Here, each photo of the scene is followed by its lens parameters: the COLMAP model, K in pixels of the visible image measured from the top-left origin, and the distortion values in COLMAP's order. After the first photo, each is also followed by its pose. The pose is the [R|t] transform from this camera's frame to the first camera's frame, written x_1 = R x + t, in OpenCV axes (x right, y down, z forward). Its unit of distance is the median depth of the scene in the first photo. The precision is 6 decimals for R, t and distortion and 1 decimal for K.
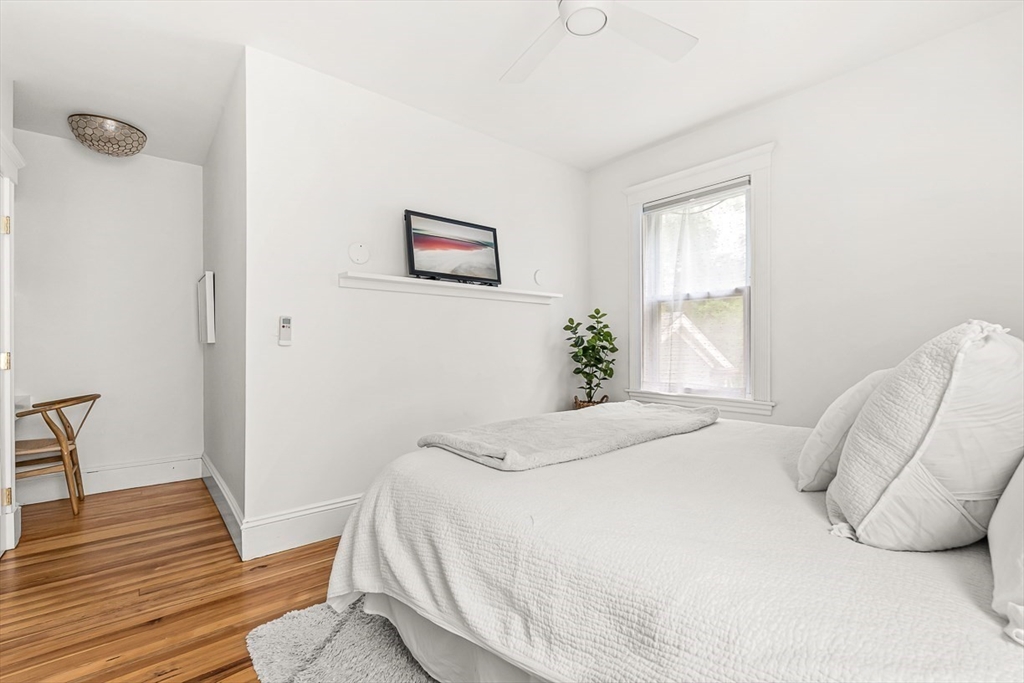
lens RADIAL K [[458.8, 0, 514.4], [0, 458.8, 338.0], [0, 0, 1]] dist [-0.002849, 0.000453]
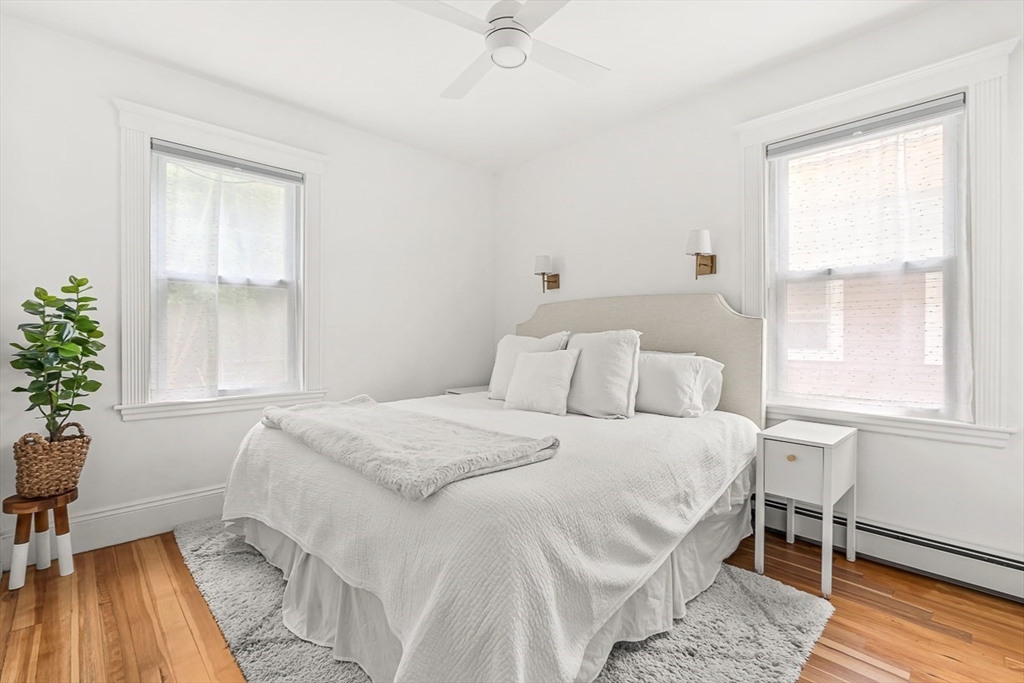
lens RADIAL K [[458.8, 0, 514.4], [0, 458.8, 338.0], [0, 0, 1]] dist [-0.002849, 0.000453]
pose [[-0.075576, -0.003143, 0.997135, -0.534069], [-0.013549, 0.999906, 0.002125, 0.006510], [-0.997048, -0.013350, -0.075611, 0.581361]]
